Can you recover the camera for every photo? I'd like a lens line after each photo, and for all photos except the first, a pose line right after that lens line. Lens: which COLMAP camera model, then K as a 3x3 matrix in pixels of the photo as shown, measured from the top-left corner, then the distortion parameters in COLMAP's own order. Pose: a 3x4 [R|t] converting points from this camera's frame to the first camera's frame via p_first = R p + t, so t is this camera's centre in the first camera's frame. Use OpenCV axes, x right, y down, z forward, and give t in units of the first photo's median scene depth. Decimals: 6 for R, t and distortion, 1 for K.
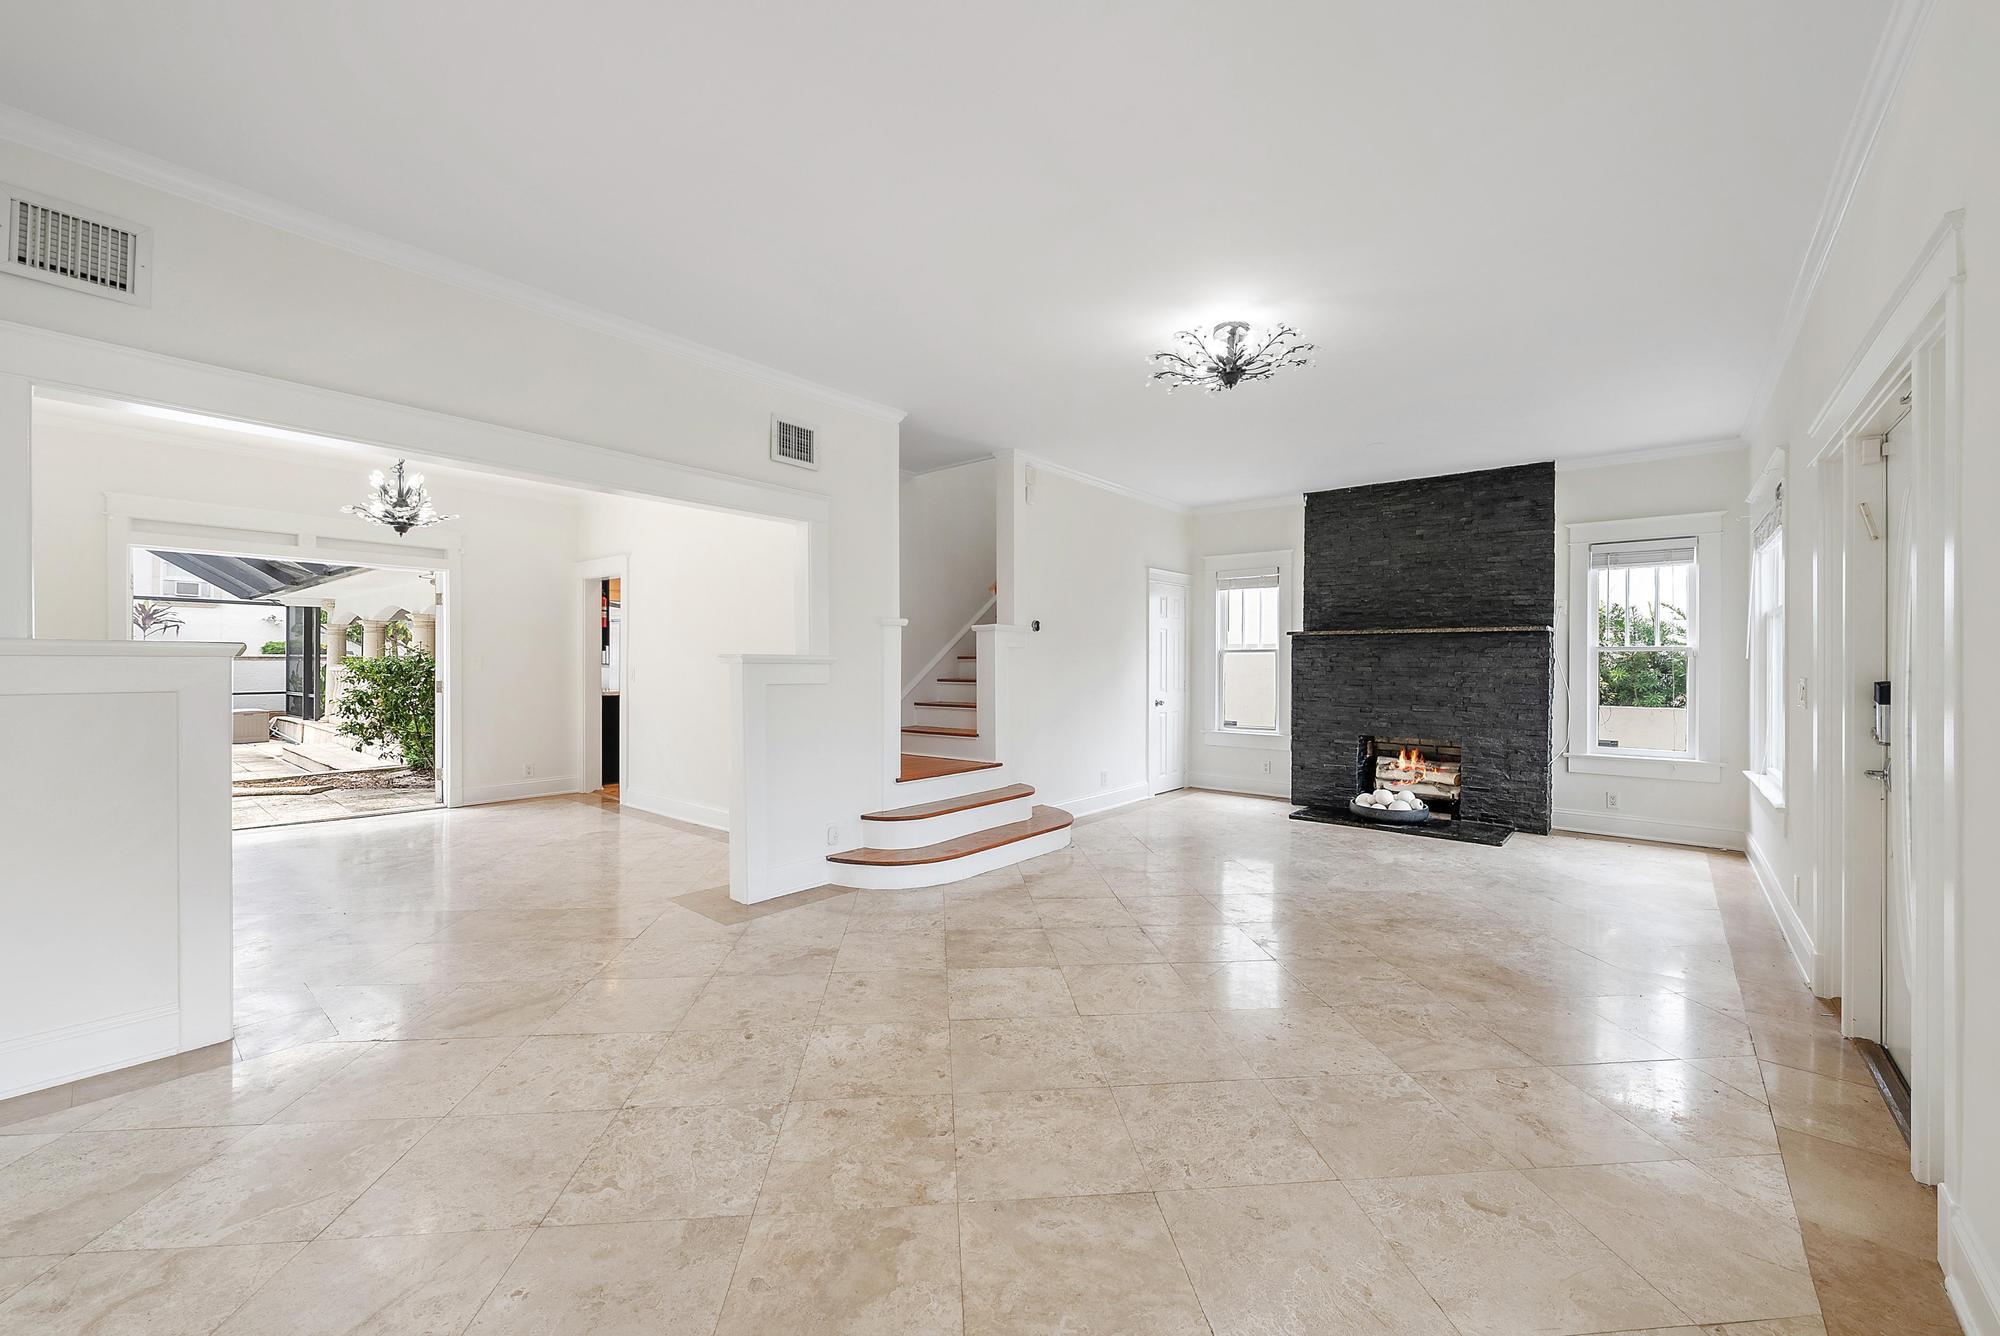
lens RADIAL K [[778.5, 0, 1001.0], [0, 778.5, 663.6], [0, 0, 1]] dist [0.000584, 0.000082]
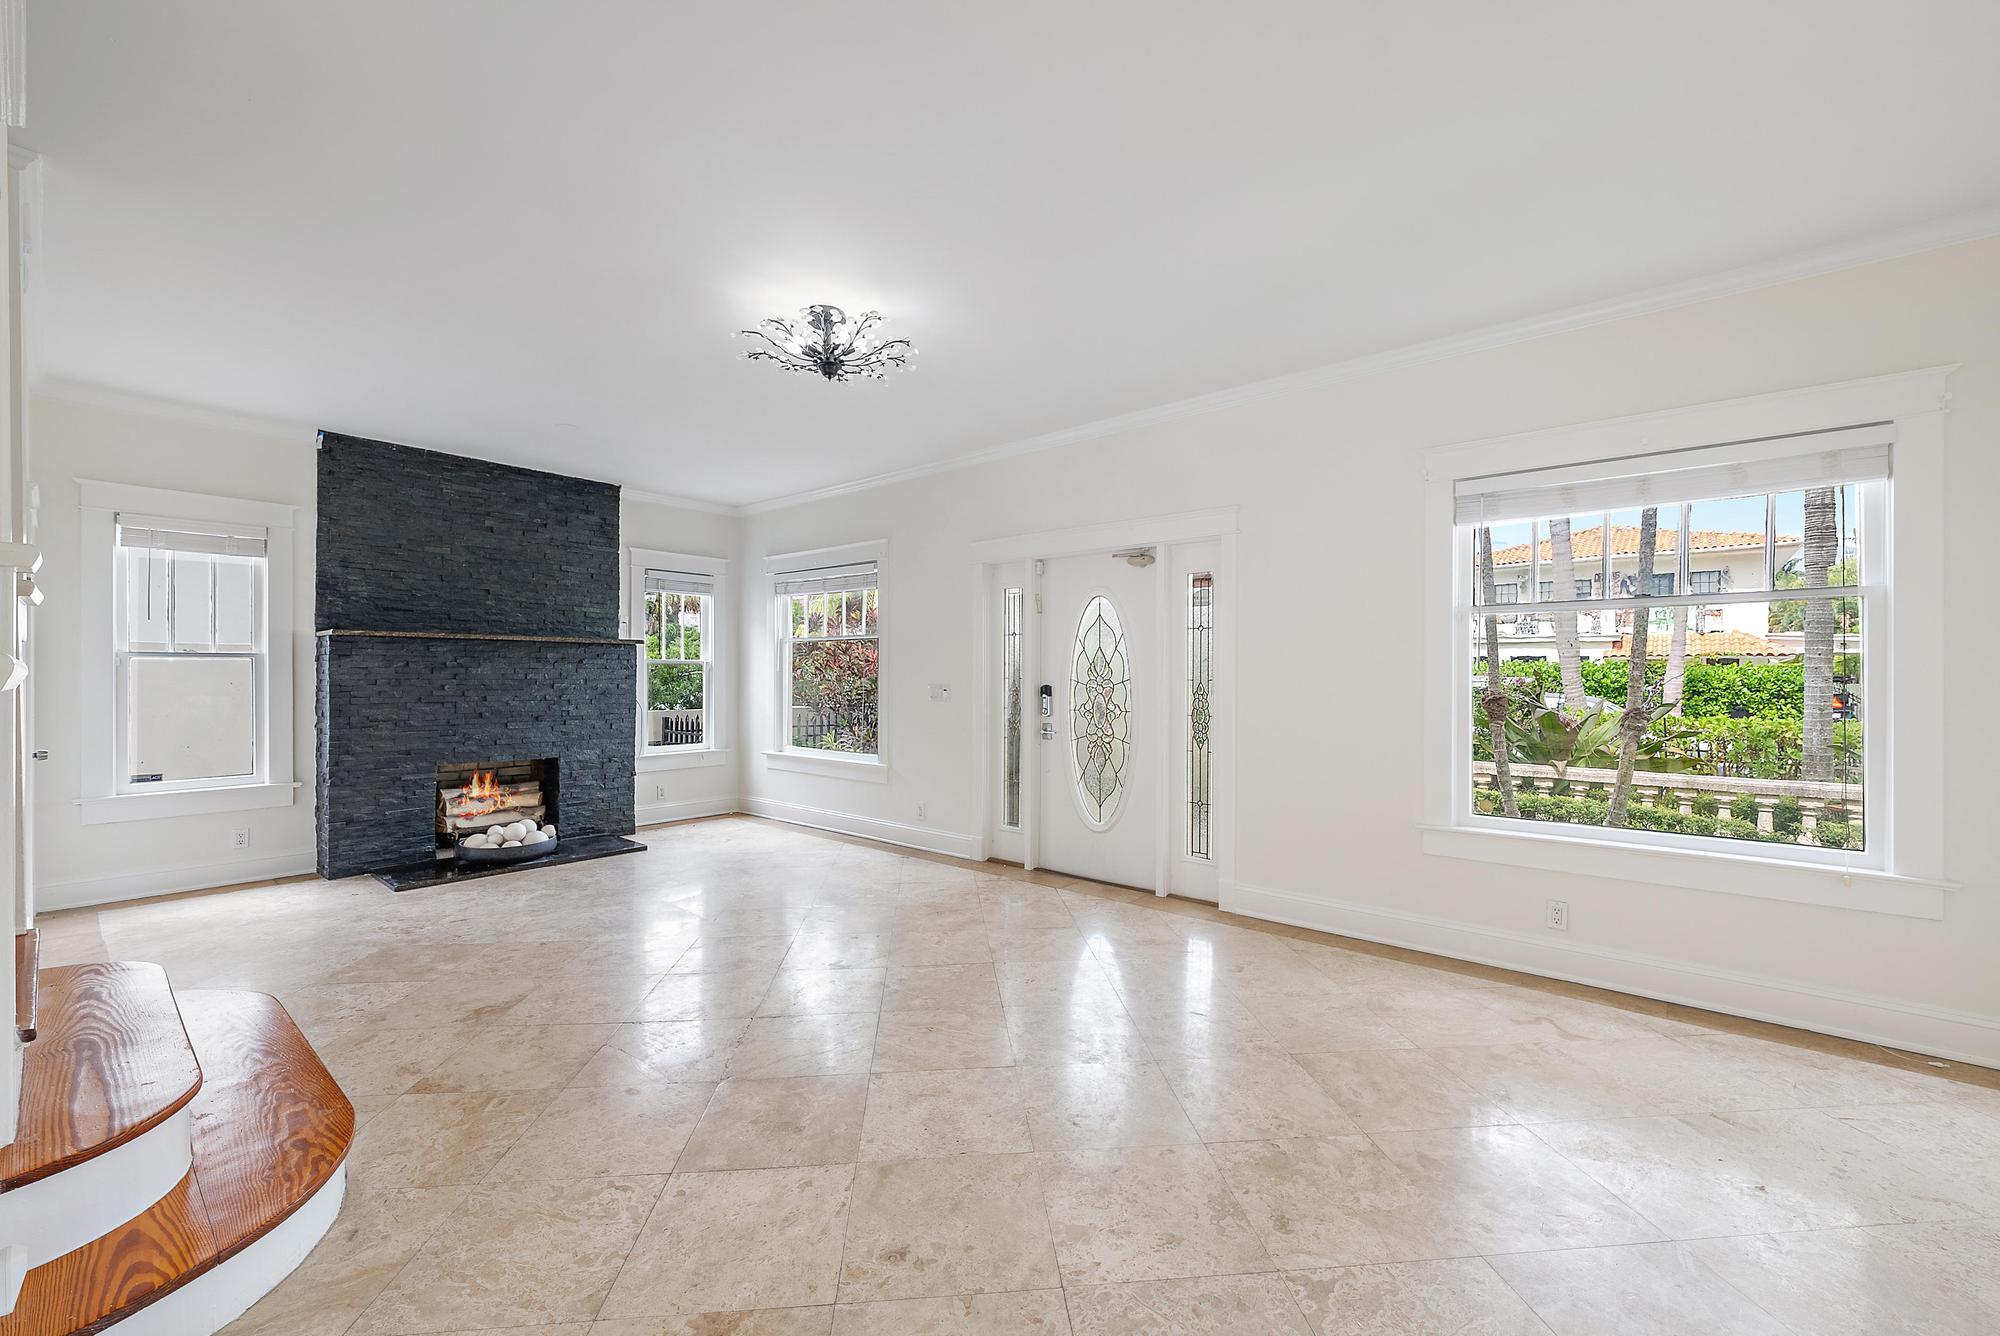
lens RADIAL K [[797.6, 0, 1000.5], [0, 797.6, 671.2], [0, 0, 1]] dist [0.000200, -0.000080]
pose [[-0.004606, -0.000381, 0.999989, -0.391056], [-0.000936, 0.999999, 0.000377, -0.005535], [-0.999989, -0.000934, -0.004606, 0.479265]]
